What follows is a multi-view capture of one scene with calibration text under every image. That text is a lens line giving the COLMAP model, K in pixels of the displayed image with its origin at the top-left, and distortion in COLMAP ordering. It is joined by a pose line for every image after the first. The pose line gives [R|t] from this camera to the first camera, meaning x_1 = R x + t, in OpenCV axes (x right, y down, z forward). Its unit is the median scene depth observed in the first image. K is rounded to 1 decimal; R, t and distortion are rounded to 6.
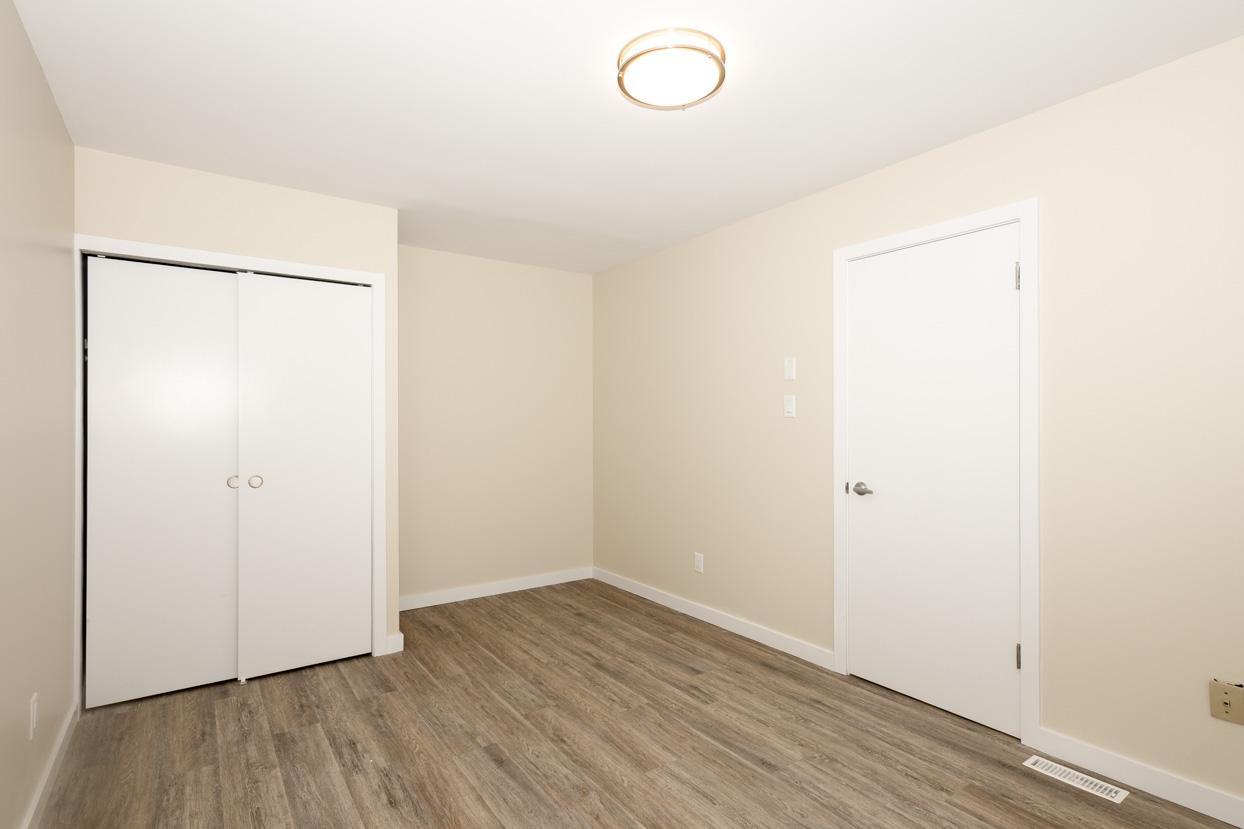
lens RADIAL K [[623.2, 0, 617.7], [0, 623.2, 416.9], [0, 0, 1]] dist [0.005073, 0.002859]
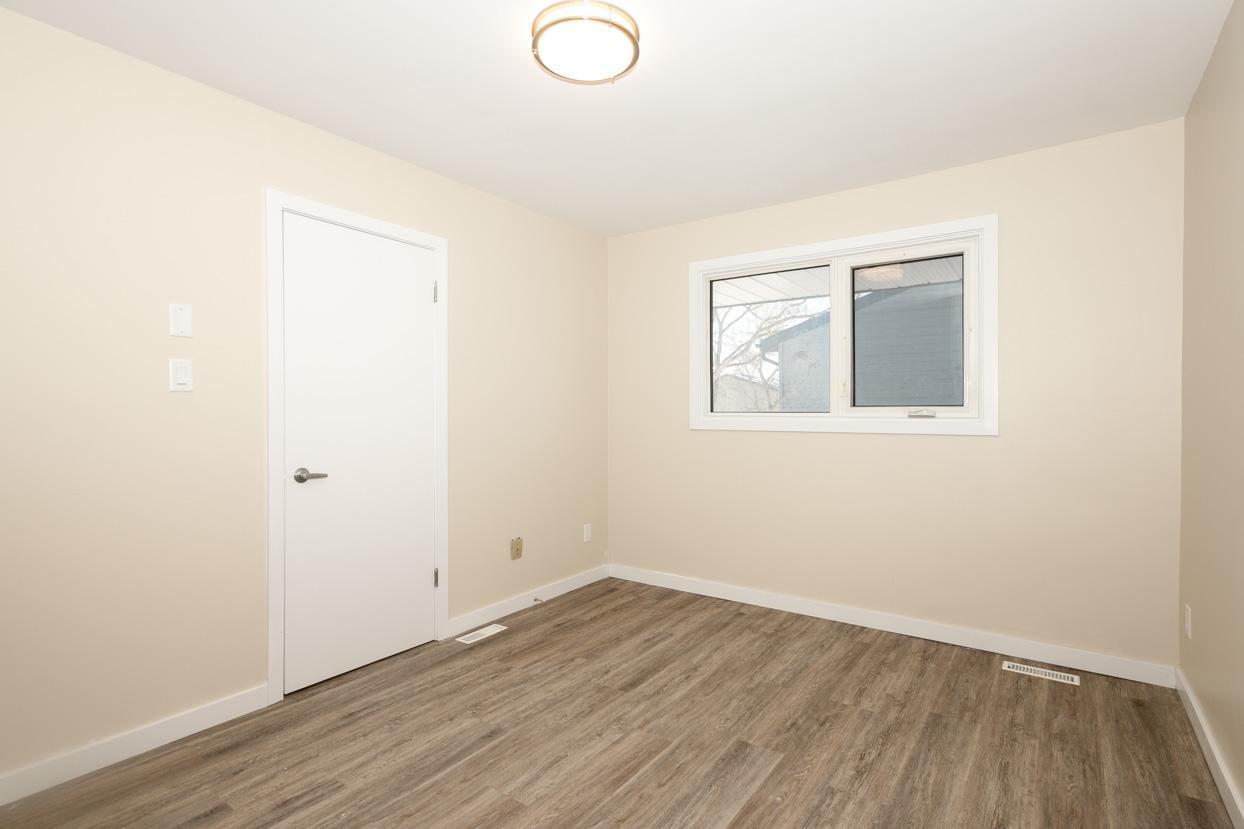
lens RADIAL K [[623.2, 0, 623.1], [0, 623.2, 423.7], [0, 0, 1]] dist [0.005073, 0.002859]
pose [[-0.338514, -0.018202, 0.940785, -0.753901], [0.001694, 0.999799, 0.019953, 0.031812], [-0.940960, 0.008348, -0.338415, 1.105259]]
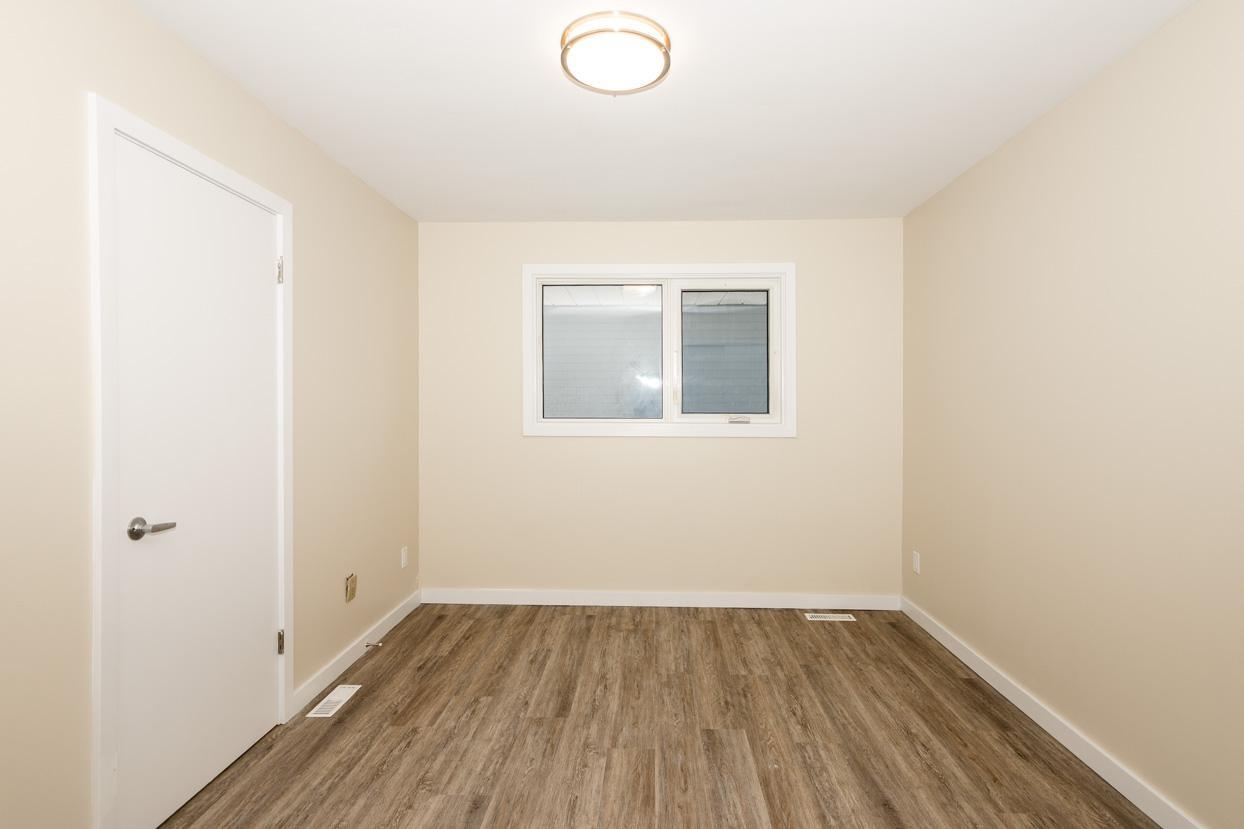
lens RADIAL K [[623.2, 0, 626.4], [0, 623.2, 426.3], [0, 0, 1]] dist [0.005073, 0.002859]
pose [[-0.801215, -0.014966, 0.598190, -0.430564], [0.003514, 0.999552, 0.029713, 0.001549], [-0.598367, 0.025908, -0.800803, 1.515995]]
